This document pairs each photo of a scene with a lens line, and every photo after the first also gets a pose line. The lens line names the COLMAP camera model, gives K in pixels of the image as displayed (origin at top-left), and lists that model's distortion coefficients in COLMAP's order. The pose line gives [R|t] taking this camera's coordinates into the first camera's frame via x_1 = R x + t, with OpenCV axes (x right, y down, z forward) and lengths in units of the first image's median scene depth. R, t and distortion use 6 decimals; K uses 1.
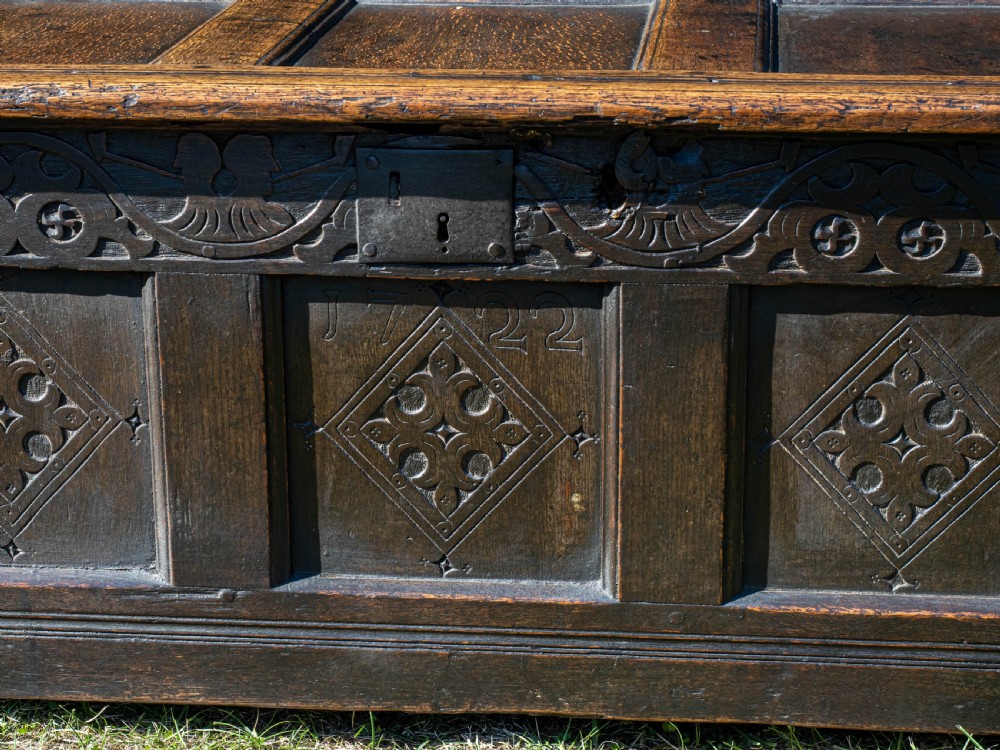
lens RADIAL K [[2243.6, 0, 506.1], [0, 2243.6, 347.2], [0, 0, 1]] dist [-0.024980, 0.000000]
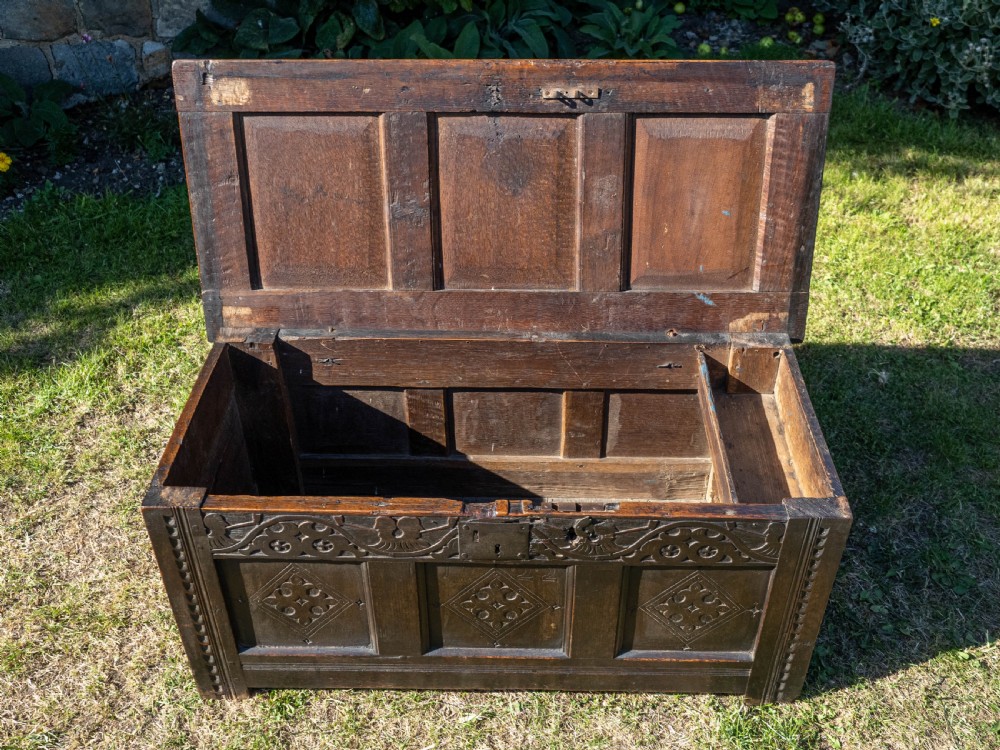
lens RADIAL K [[968.9, 0, 530.9], [0, 968.9, 344.0], [0, 0, 1]] dist [-0.005582, 0.000000]
pose [[0.995398, -0.038913, 0.087574, -0.069745], [0.008493, 0.946072, 0.323845, -0.545786], [-0.095453, -0.321611, 0.942048, 0.144122]]
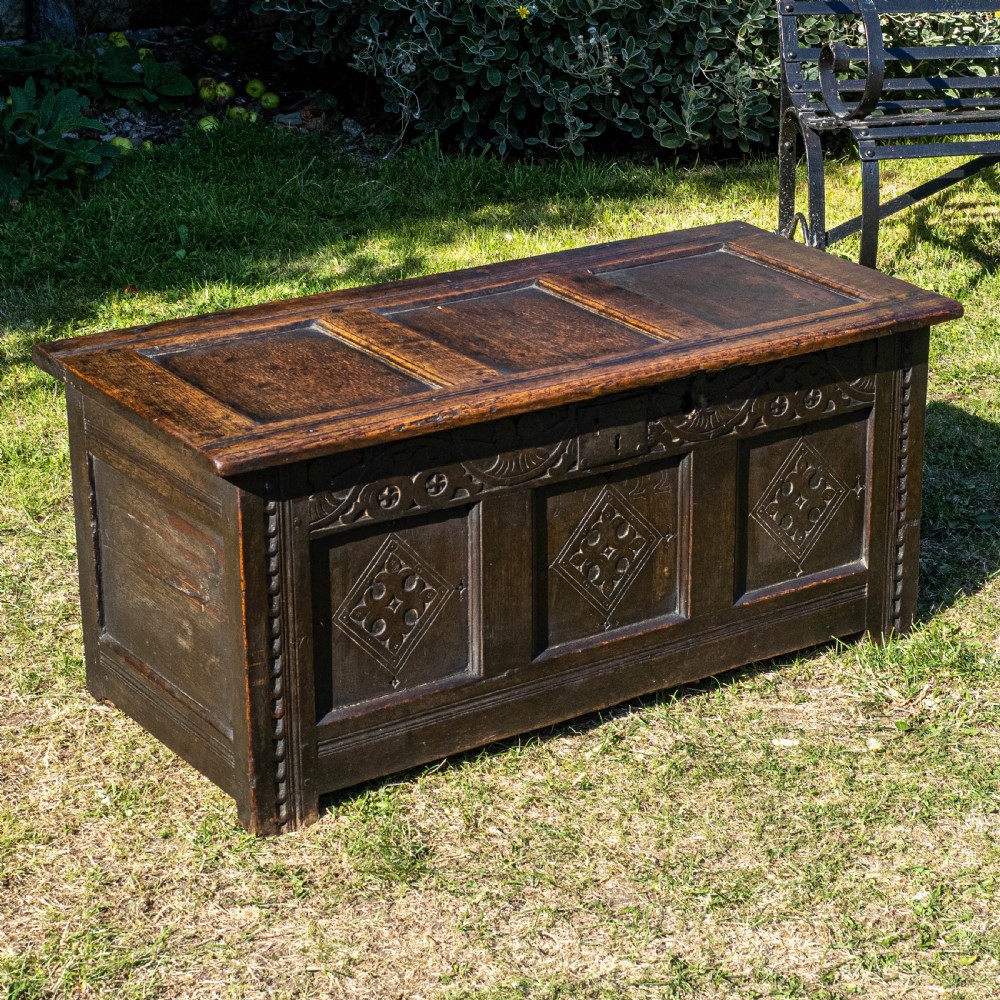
lens RADIAL K [[2596.3, 0, 658.2], [0, 2596.3, 386.5], [0, 0, 1]] dist [-0.001398, 0.000000]
pose [[0.741581, -0.193121, 0.642466, -1.341112], [0.183139, 0.979572, 0.083060, -0.263702], [-0.645382, 0.056065, 0.761800, -0.648790]]
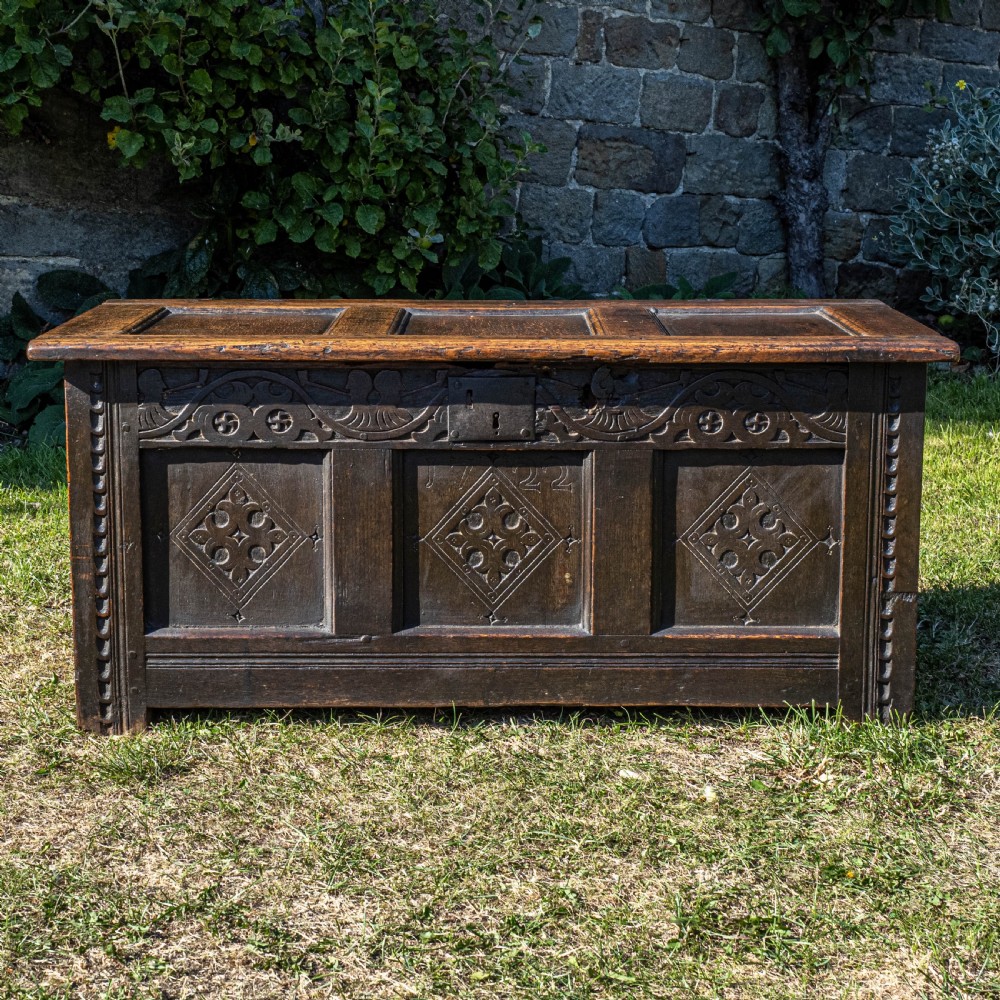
lens RADIAL K [[1926.7, 0, 487.2], [0, 1926.7, 435.6], [0, 0, 1]] dist [-0.008882, 0.000000]
pose [[0.995051, -0.007385, 0.099089, -0.184423], [0.021281, 0.989934, -0.139920, 0.171610], [-0.097059, 0.141336, 0.985192, -0.517569]]
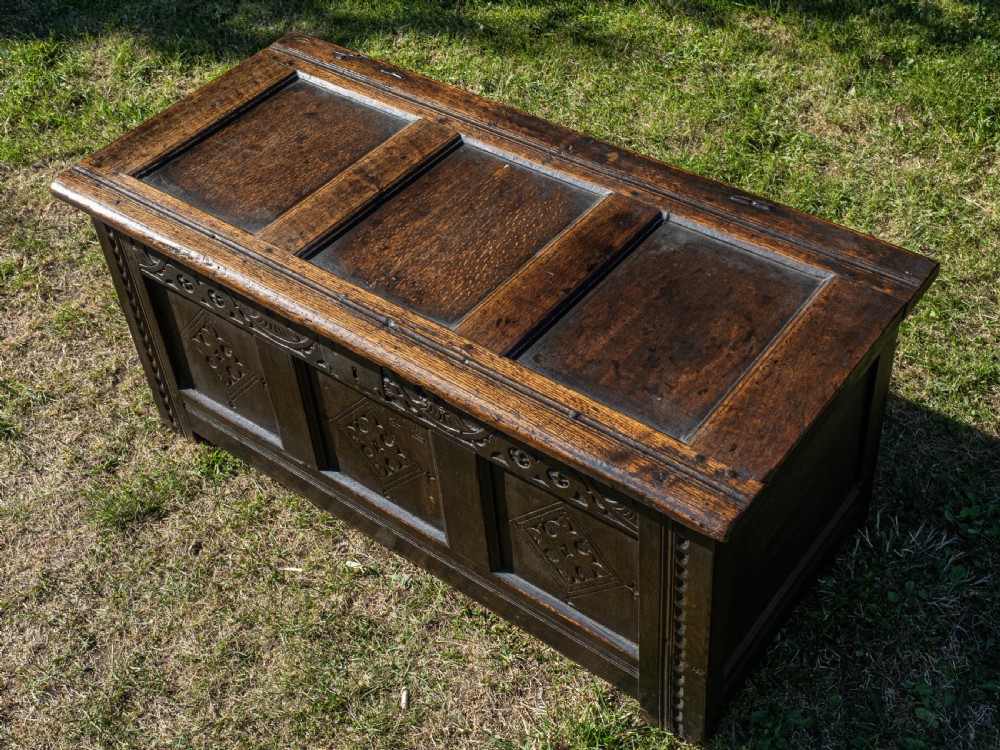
lens RADIAL K [[1278.0, 0, 512.2], [0, 1278.0, 307.7], [0, 0, 1]] dist [-0.003676, 0.000000]
pose [[0.848734, 0.306661, -0.430825, 0.517849], [-0.099471, 0.892727, 0.439482, -0.572969], [0.519381, -0.330149, 0.788191, 0.230067]]
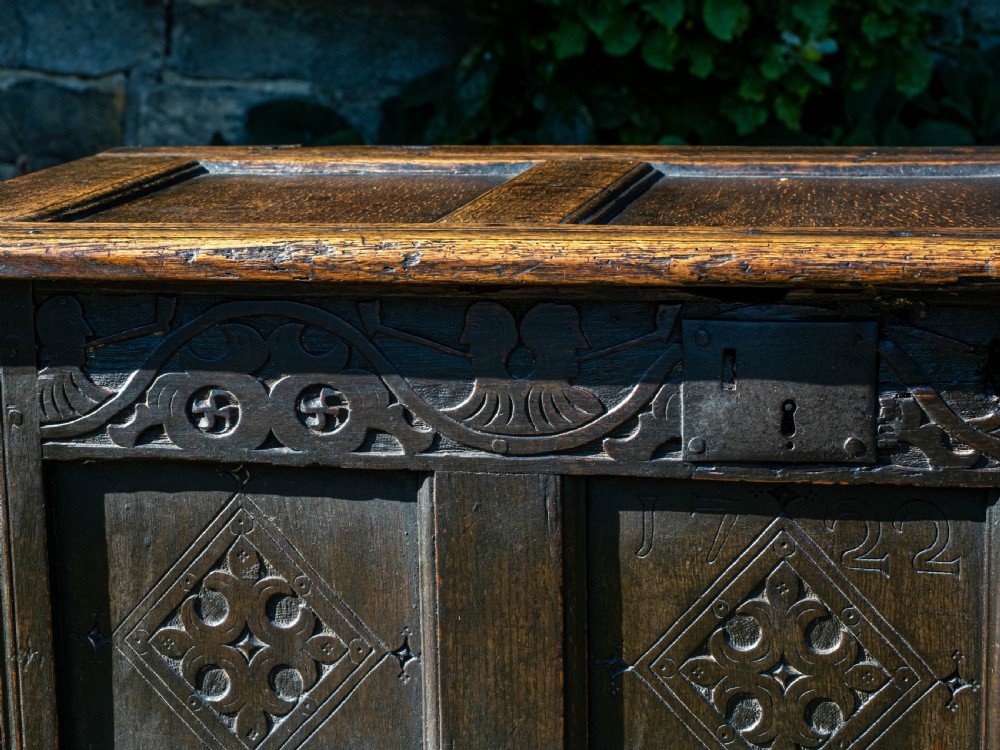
lens RADIAL K [[2306.1, 0, 503.7], [0, 2306.1, 358.8], [0, 0, 1]] dist [-0.014747, 0.000000]
pose [[0.995091, 0.005722, -0.098802, -0.047060], [-0.017209, 0.993123, -0.115804, 0.023204], [0.097459, 0.116935, 0.988346, 0.157018]]
